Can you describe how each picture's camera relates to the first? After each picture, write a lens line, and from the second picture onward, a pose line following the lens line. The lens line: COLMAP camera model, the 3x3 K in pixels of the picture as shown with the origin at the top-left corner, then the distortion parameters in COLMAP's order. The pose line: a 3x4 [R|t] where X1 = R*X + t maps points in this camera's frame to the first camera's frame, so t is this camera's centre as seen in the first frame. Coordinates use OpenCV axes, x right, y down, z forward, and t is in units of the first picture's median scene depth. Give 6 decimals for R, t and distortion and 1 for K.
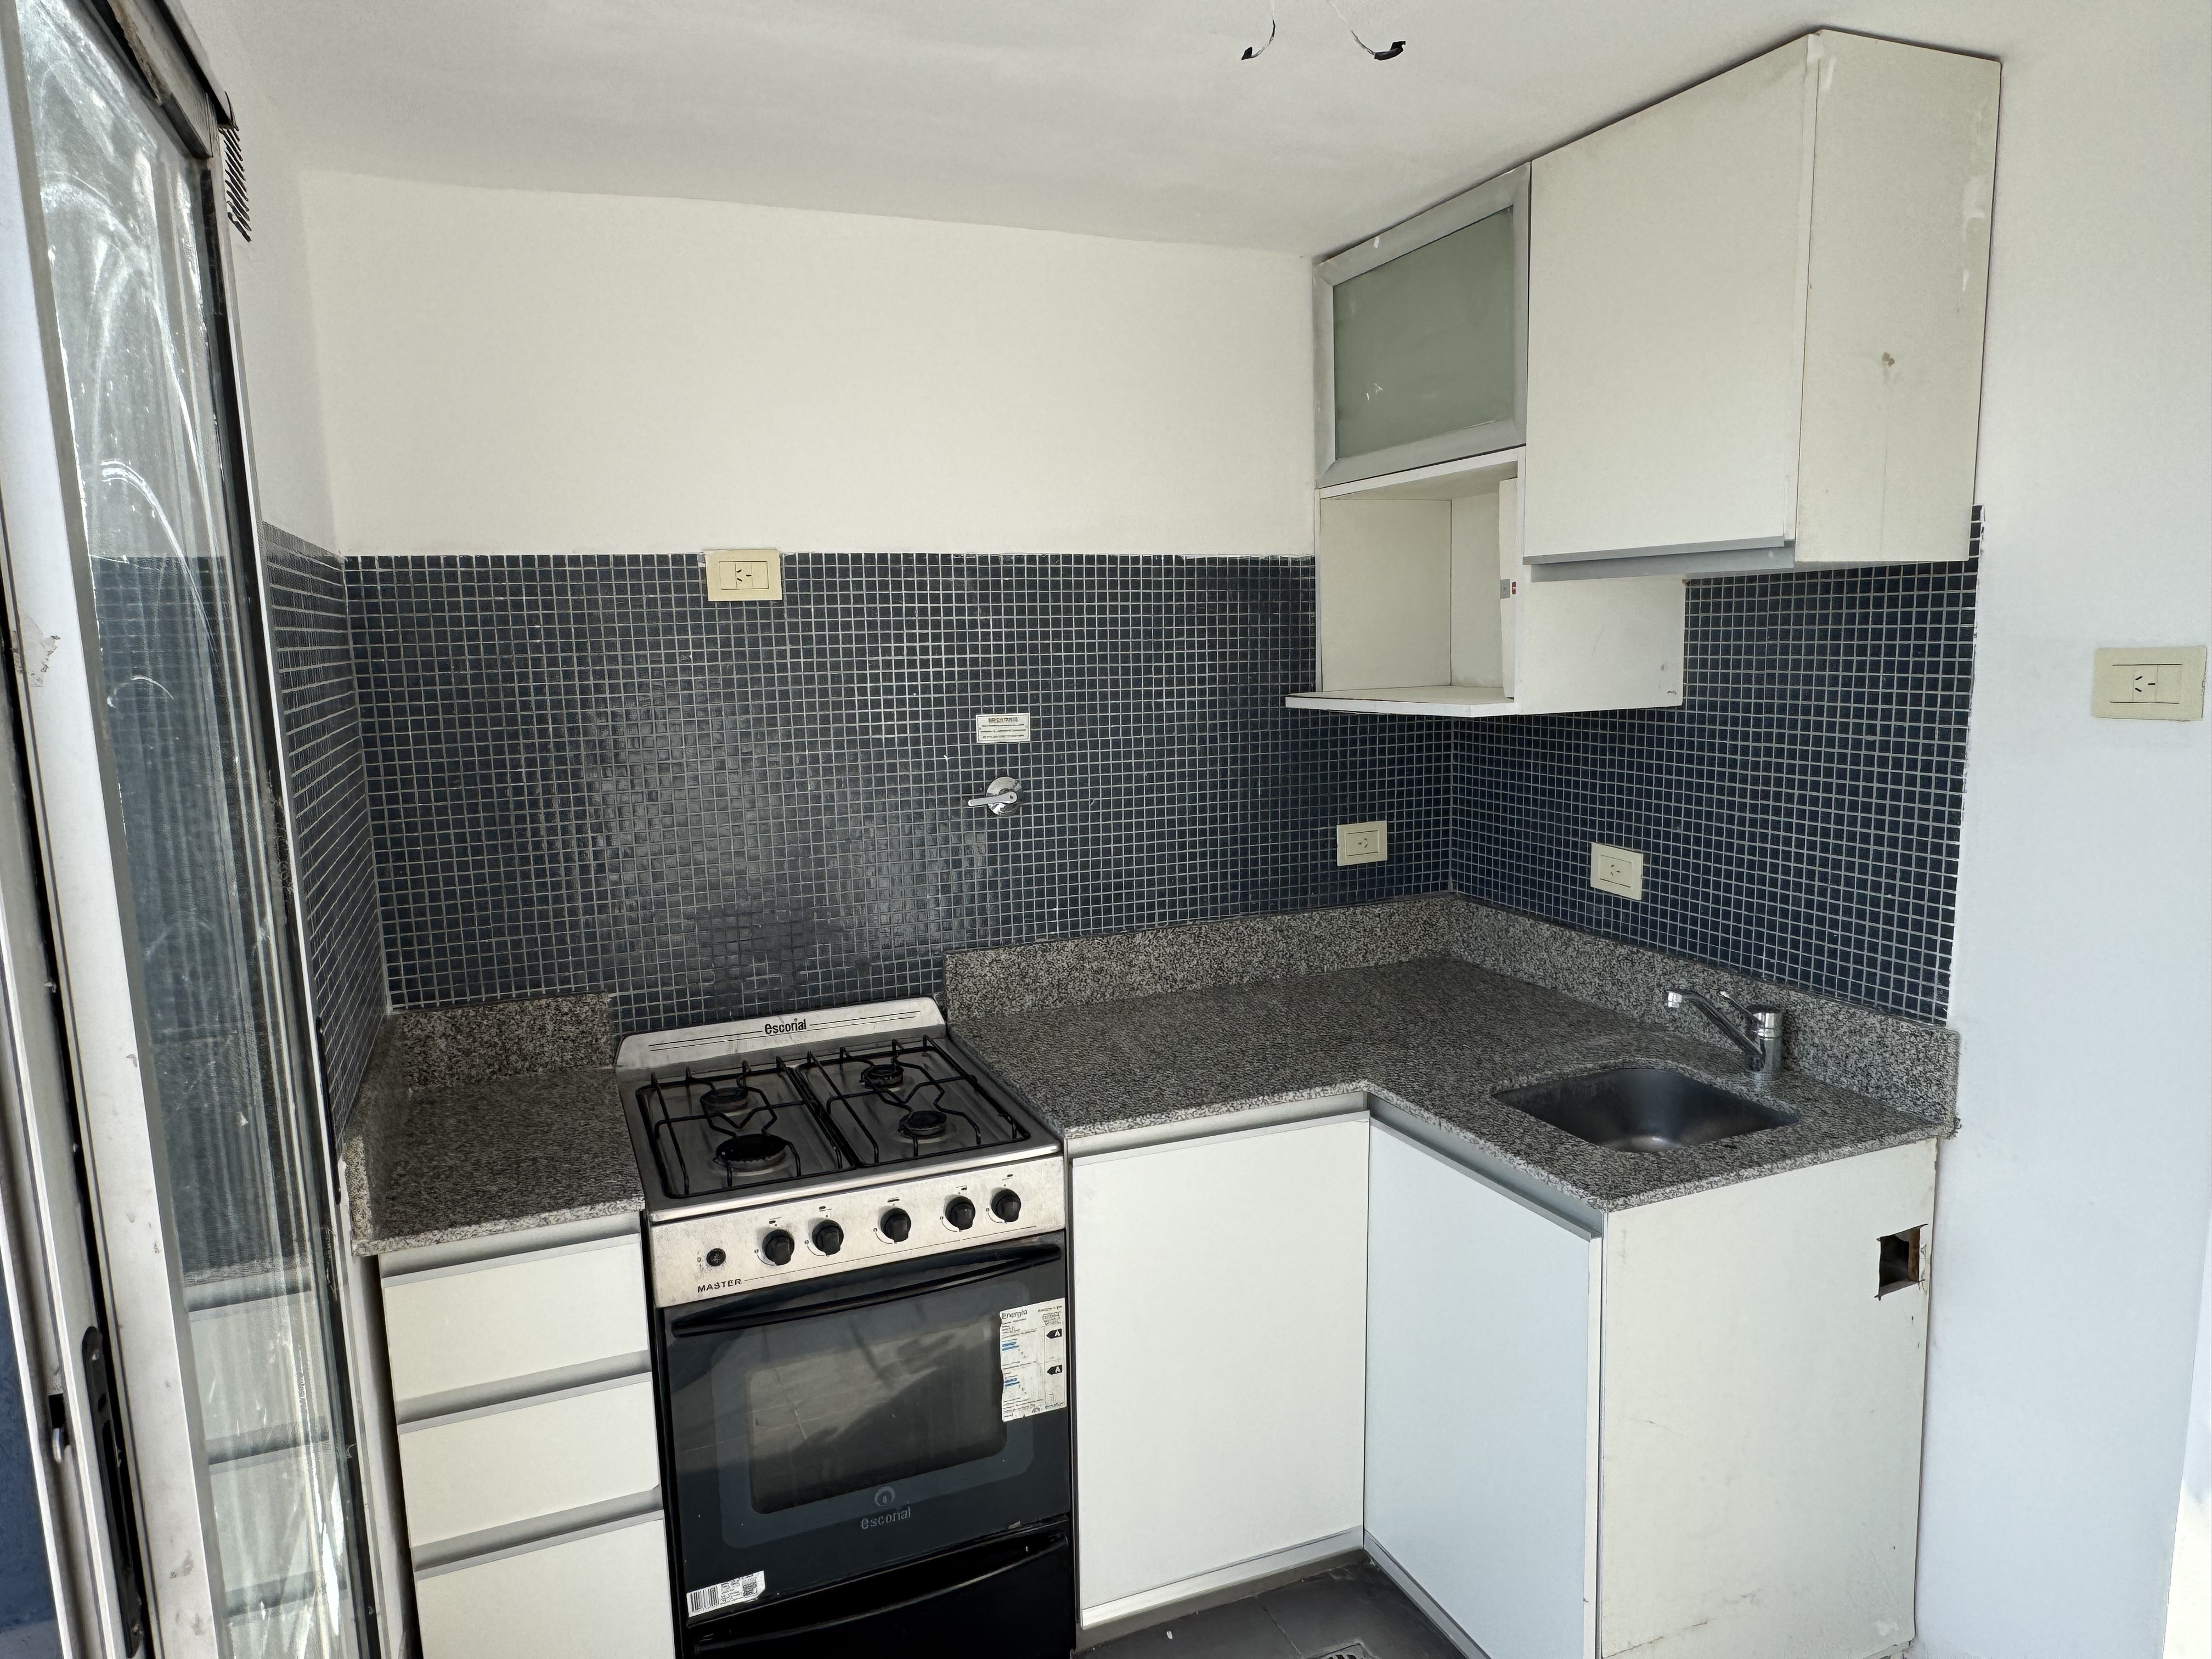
lens RADIAL K [[1412.0, 0, 1106.1], [0, 1412.0, 850.5], [0, 0, 1]] dist [-0.004867, 0.003232]
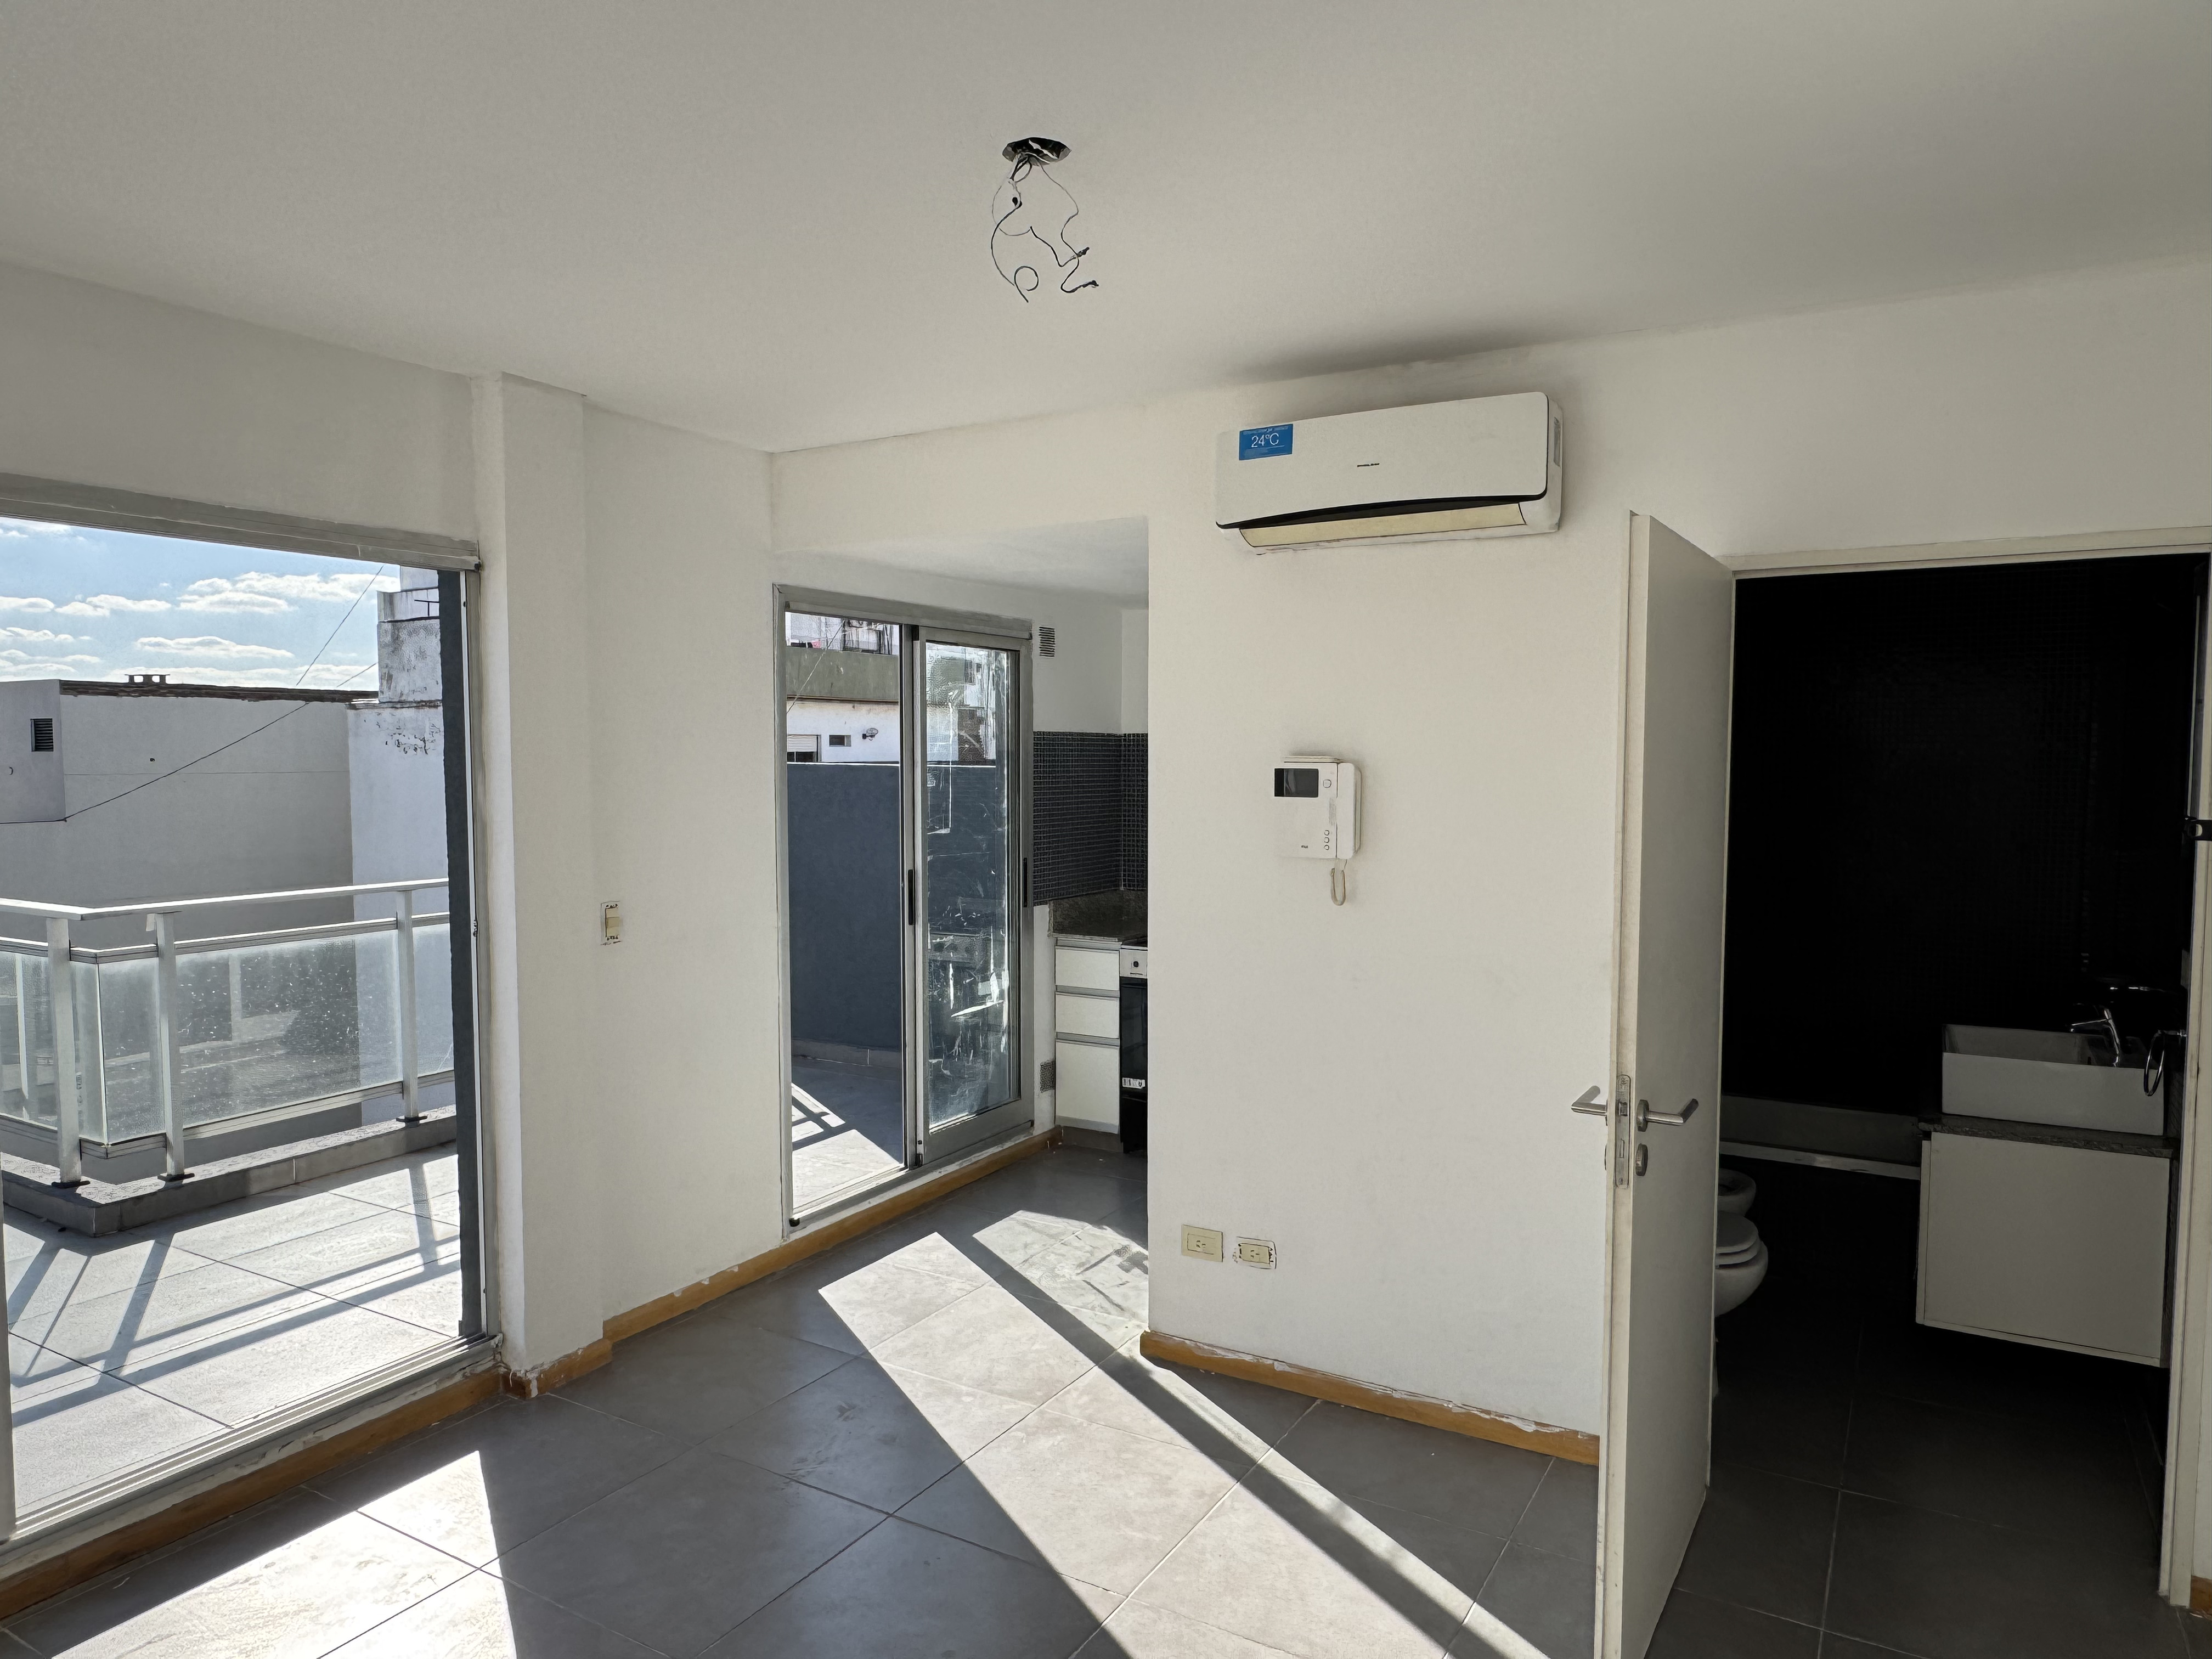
lens RADIAL K [[1420.7, 0, 1097.4], [0, 1420.7, 842.7], [0, 0, 1]] dist [-0.005297, 0.004040]
pose [[0.605611, 0.074375, -0.792277, 1.627016], [-0.140609, 0.989958, -0.014548, 0.064519], [0.783239, 0.120212, 0.609988, -0.762322]]
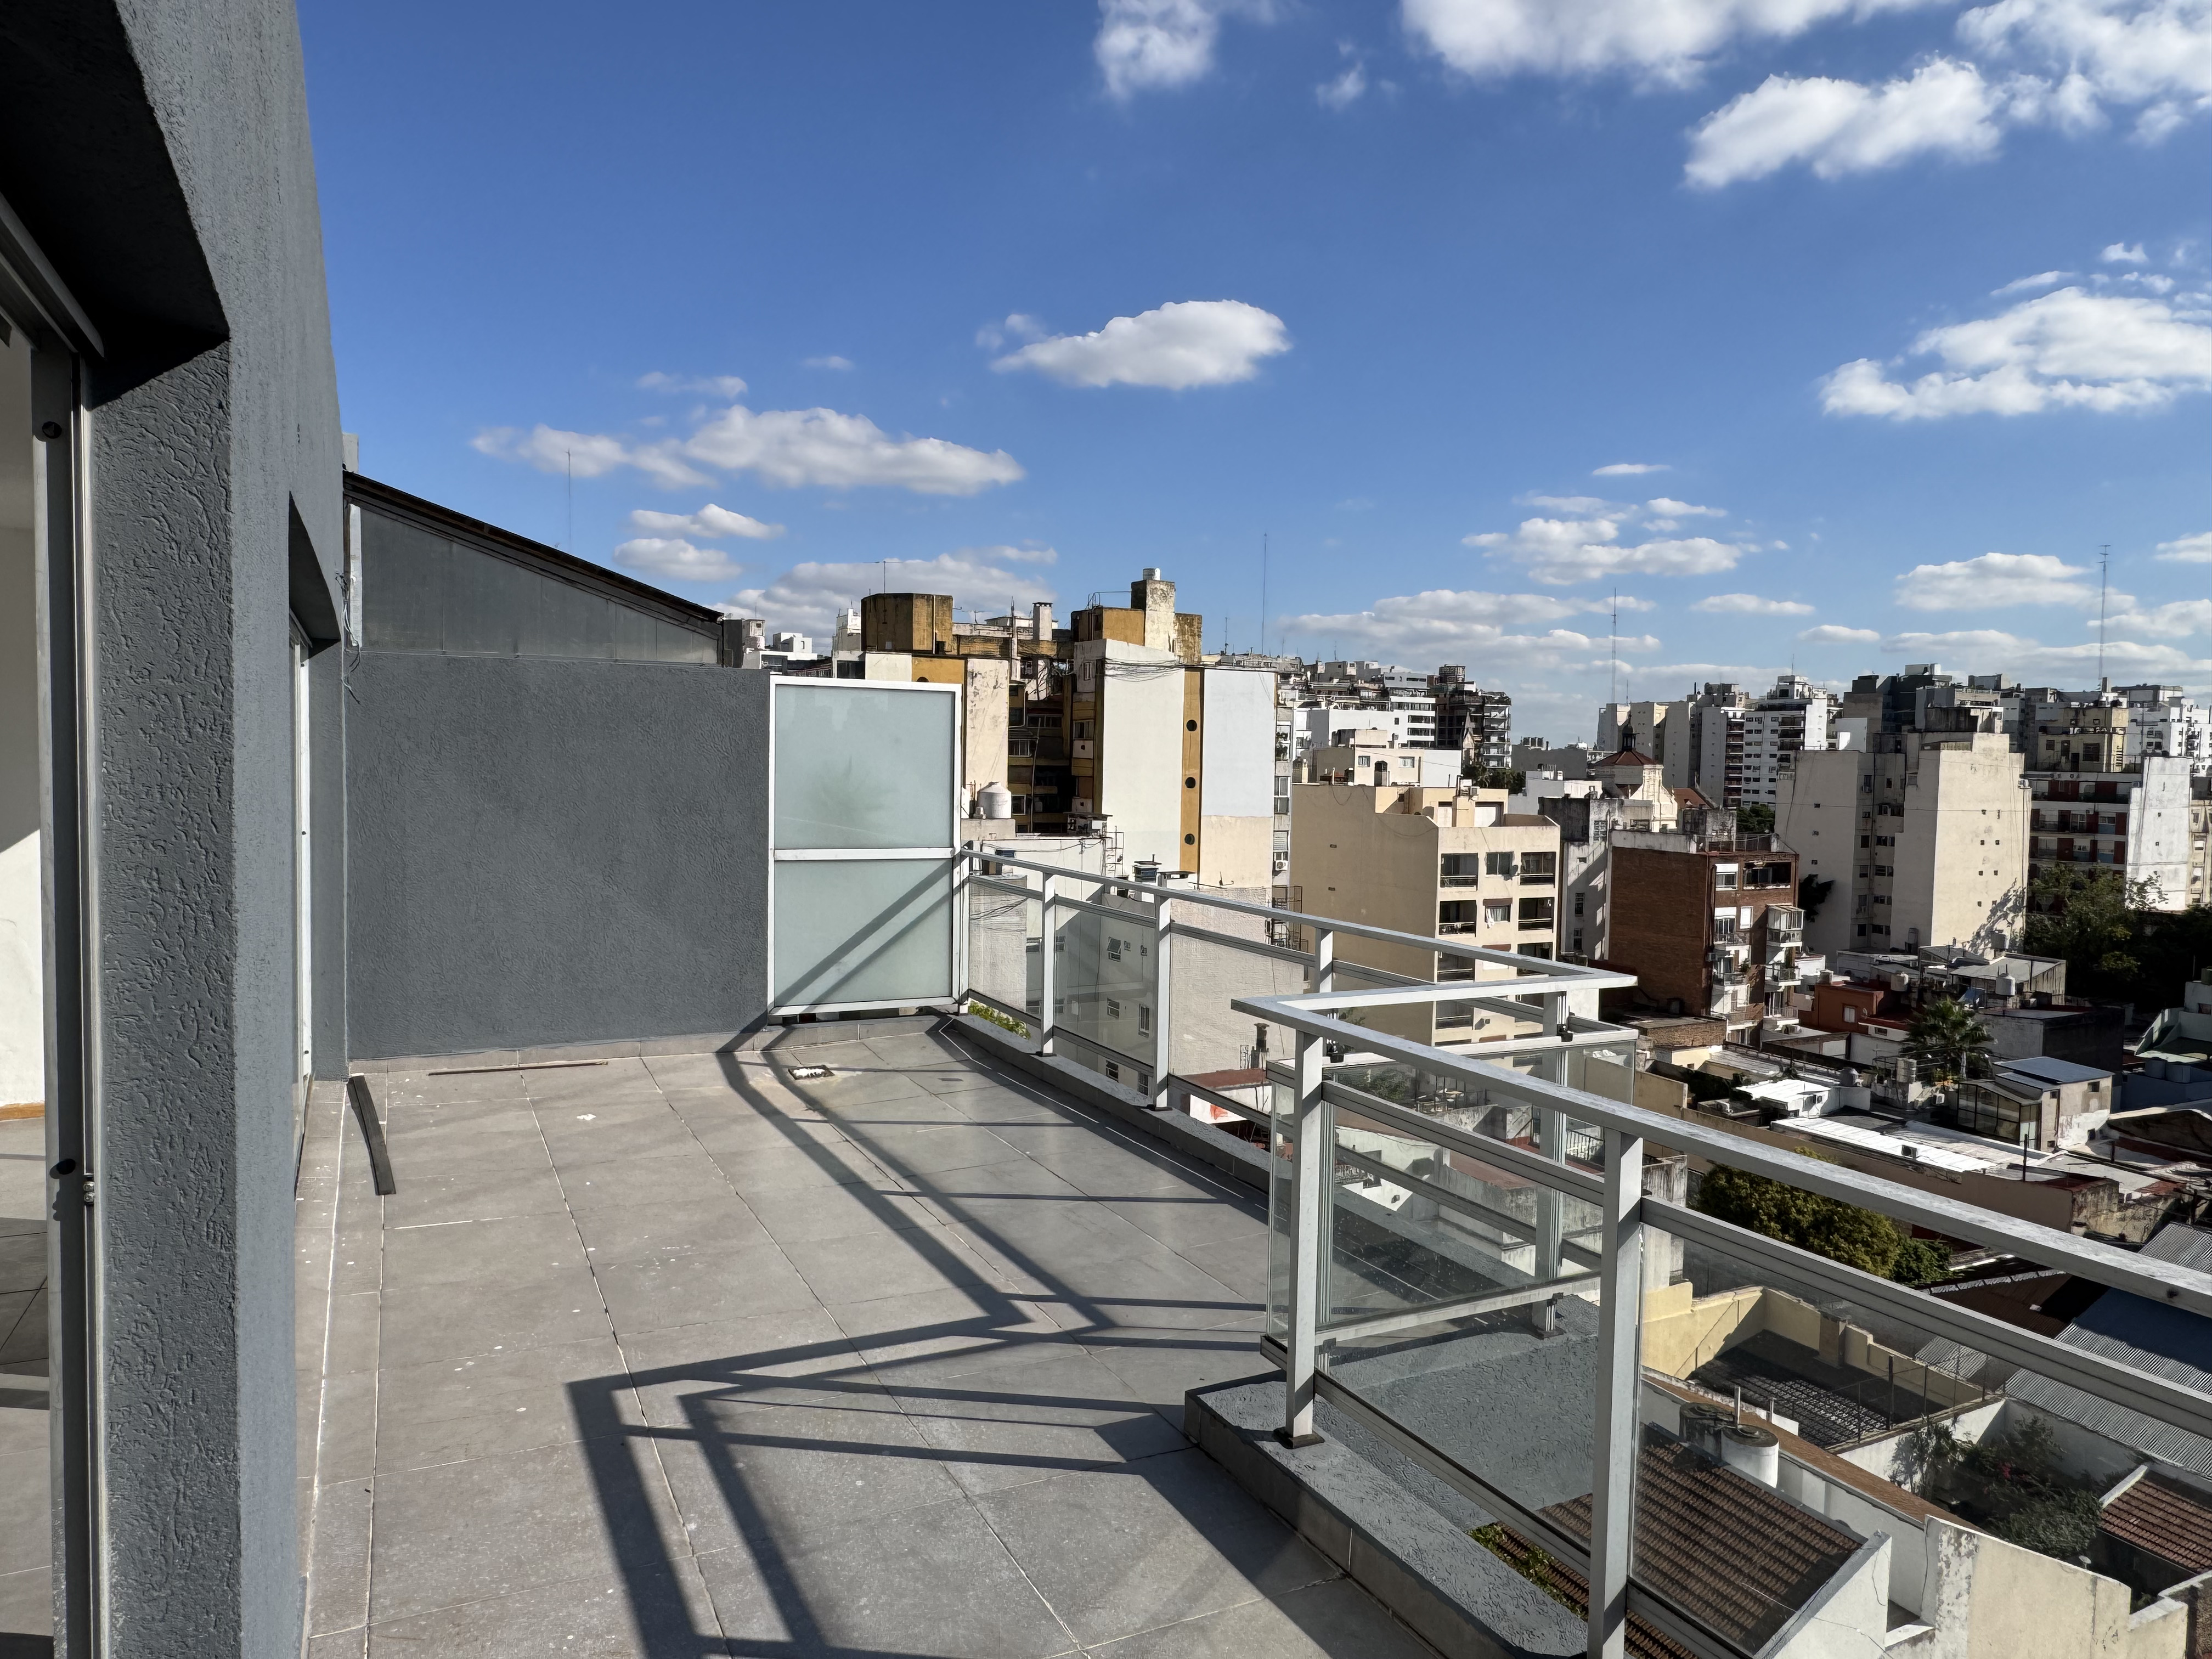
lens RADIAL K [[1421.8, 0, 1094.6], [0, 1421.8, 824.7], [0, 0, 1]] dist [-0.002244, 0.002135]
pose [[-0.997400, 0.006989, -0.071729, -0.552735], [-0.008203, 0.977809, 0.209339, -0.140160], [0.071600, 0.209383, -0.975209, 0.707787]]
